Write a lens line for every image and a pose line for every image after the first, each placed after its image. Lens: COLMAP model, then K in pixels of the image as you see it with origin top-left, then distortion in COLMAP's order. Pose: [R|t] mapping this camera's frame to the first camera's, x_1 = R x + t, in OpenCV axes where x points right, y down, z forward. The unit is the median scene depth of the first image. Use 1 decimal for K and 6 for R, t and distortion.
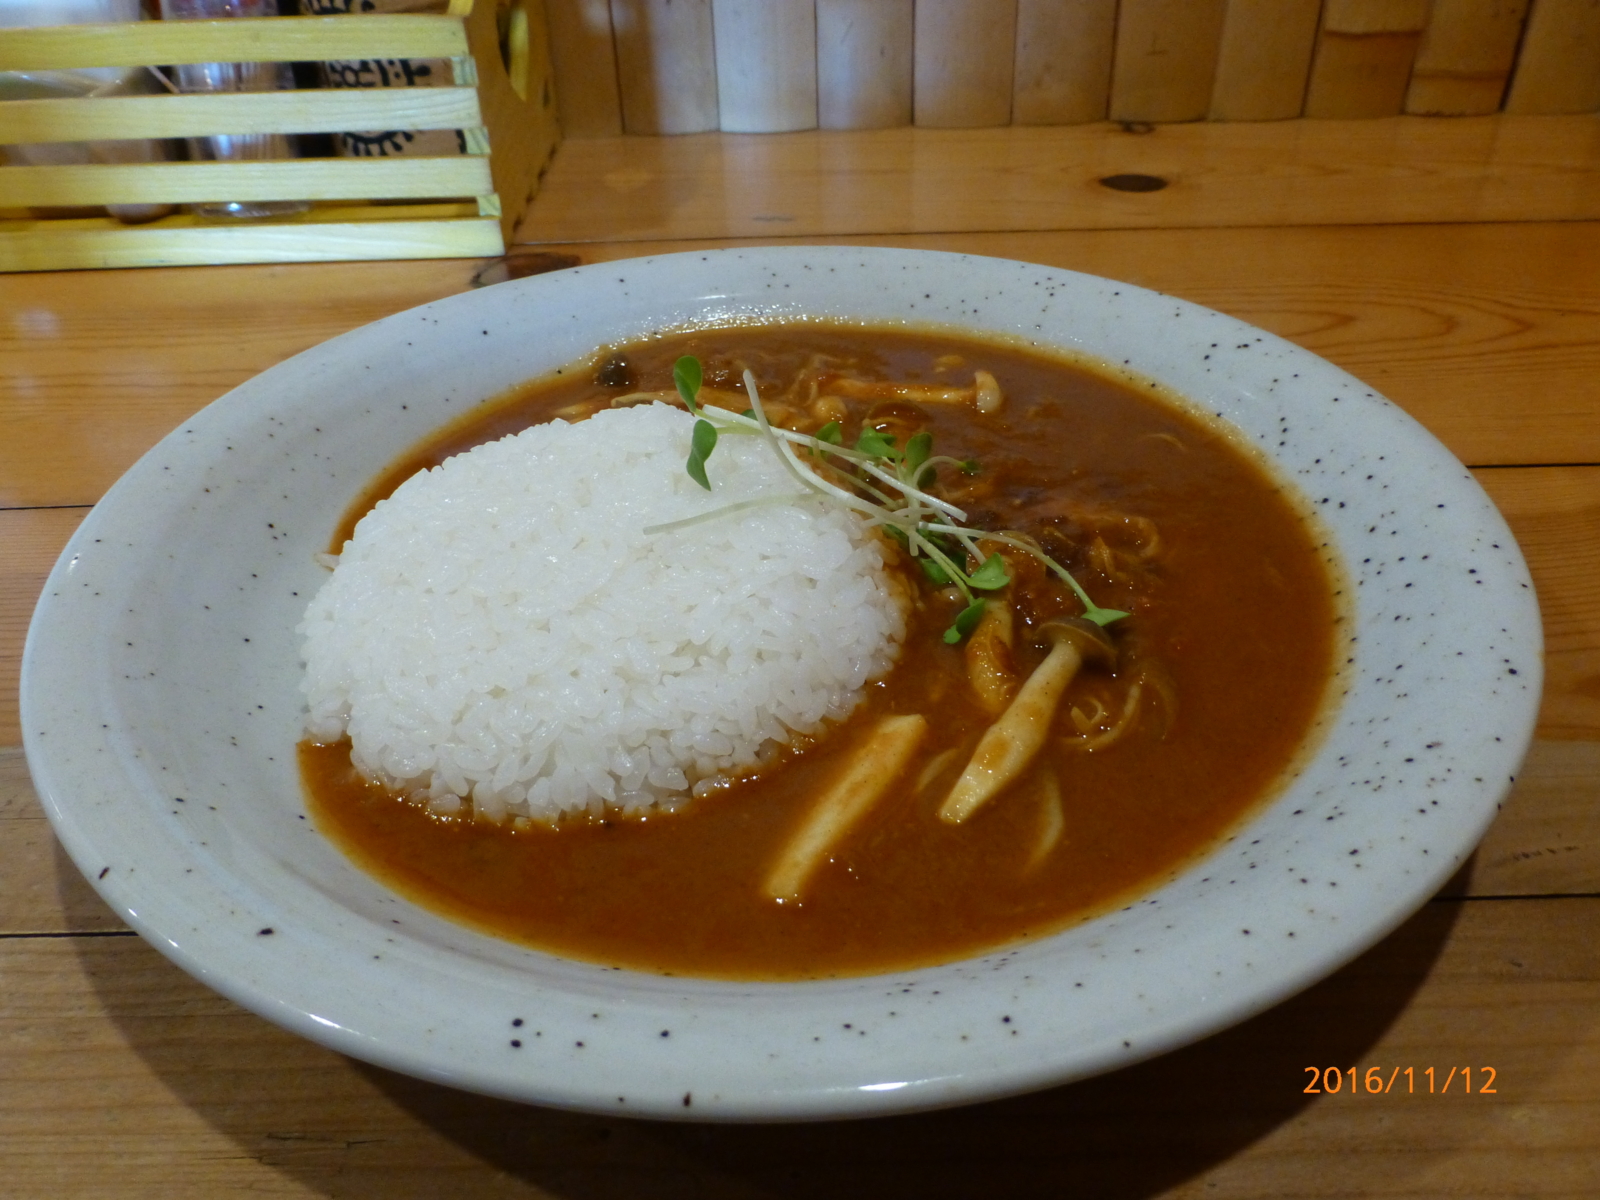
lens RADIAL K [[1263.2, 0, 800.0], [0, 1263.2, 600.0], [0, 0, 1]] dist [-0.073994, -0.000620]
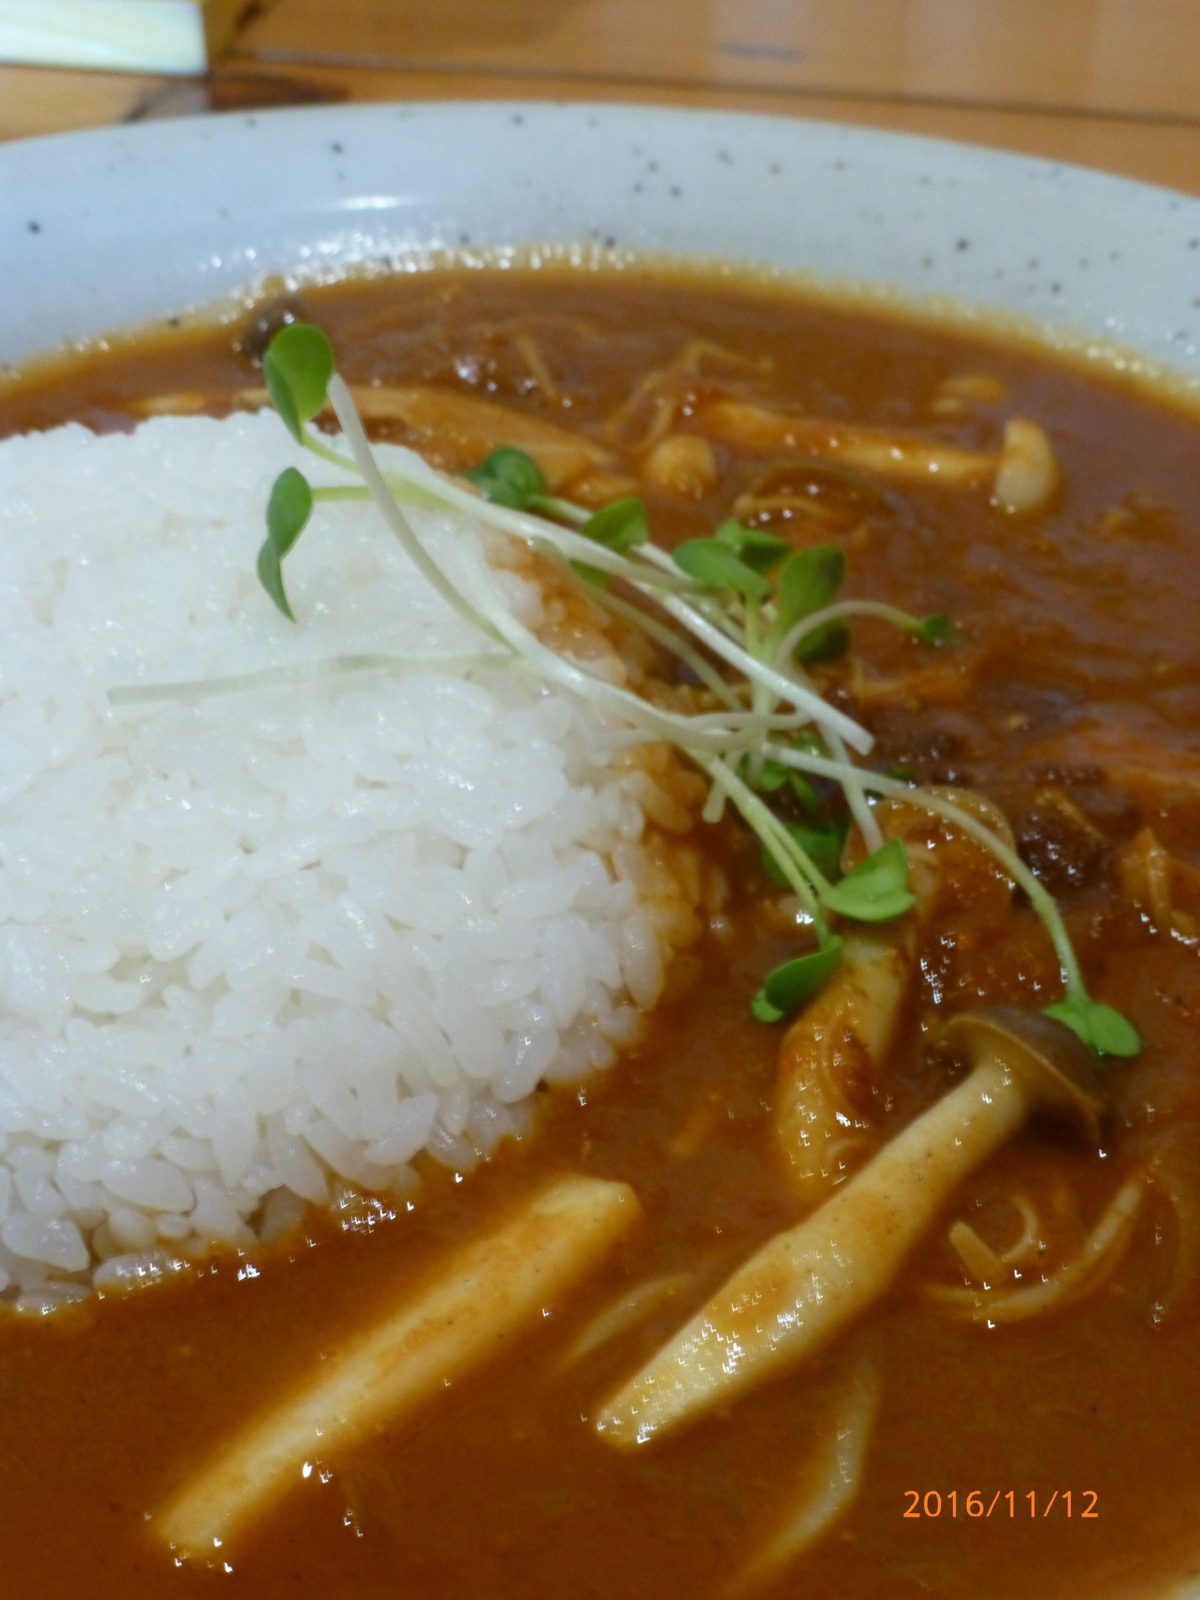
lens RADIAL K [[2514.4, 0, 600.0], [0, 2514.4, 800.0], [0, 0, 1]] dist [-0.157348, -0.085042]
pose [[0.984827, 0.128572, -0.116557, 0.156795], [-0.128206, 0.991690, 0.010666, -0.046970], [0.116960, 0.004439, 0.993127, 0.110576]]
